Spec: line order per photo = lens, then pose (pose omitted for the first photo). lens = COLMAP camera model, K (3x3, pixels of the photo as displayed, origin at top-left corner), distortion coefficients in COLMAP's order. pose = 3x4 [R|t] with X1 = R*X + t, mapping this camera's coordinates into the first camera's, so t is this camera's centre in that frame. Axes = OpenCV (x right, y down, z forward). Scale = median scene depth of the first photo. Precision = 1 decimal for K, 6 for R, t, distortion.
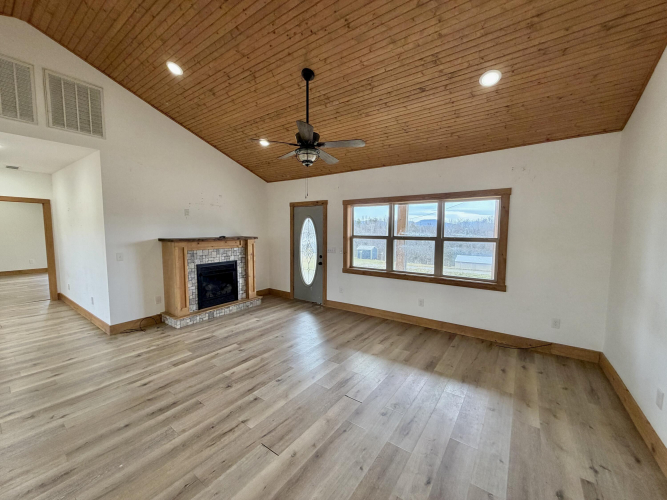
lens RADIAL K [[263.7, 0, 331.8], [0, 263.7, 249.6], [0, 0, 1]] dist [-0.000498, -0.000179]
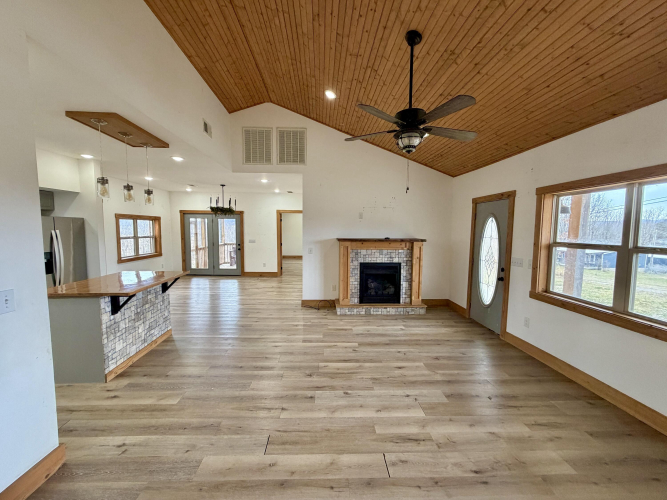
lens RADIAL K [[263.7, 0, 331.8], [0, 263.7, 249.6], [0, 0, 1]] dist [-0.000498, -0.000179]
pose [[0.616080, 0.062730, -0.785181, 0.282782], [-0.068848, 0.997297, 0.025656, -0.017581], [0.784669, 0.038252, 0.618734, 0.222577]]
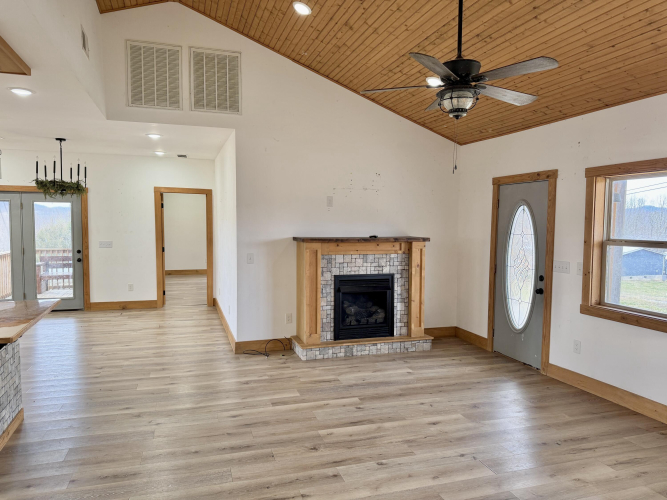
lens RADIAL K [[465.6, 0, 332.3], [0, 465.6, 252.1], [0, 0, 1]] dist [0.097374, -0.128979]
pose [[0.802703, 0.040831, -0.594979, 0.219127], [-0.051834, 0.998655, -0.001398, -0.002635], [0.594121, 0.031963, 0.803740, 0.000212]]
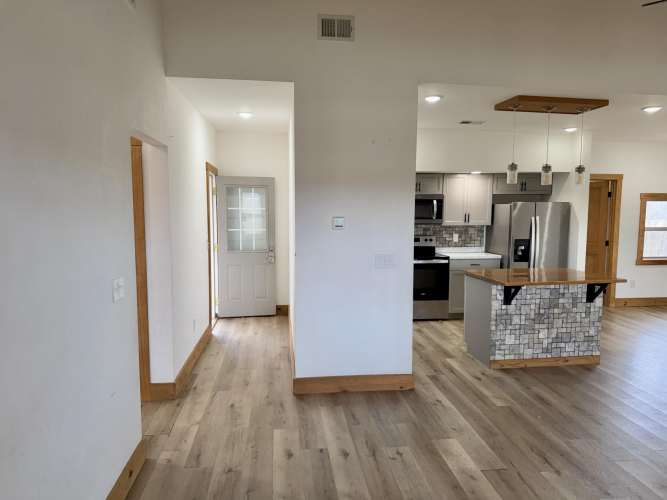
lens RADIAL K [[472.3, 0, 333.5], [0, 472.3, 250.0], [0, 0, 1]] dist [0.090658, -0.142808]
pose [[-0.735060, 0.049979, -0.676157, 0.498361], [-0.063522, 0.987816, 0.142071, -0.064827], [0.675020, 0.147382, -0.722929, 0.700506]]
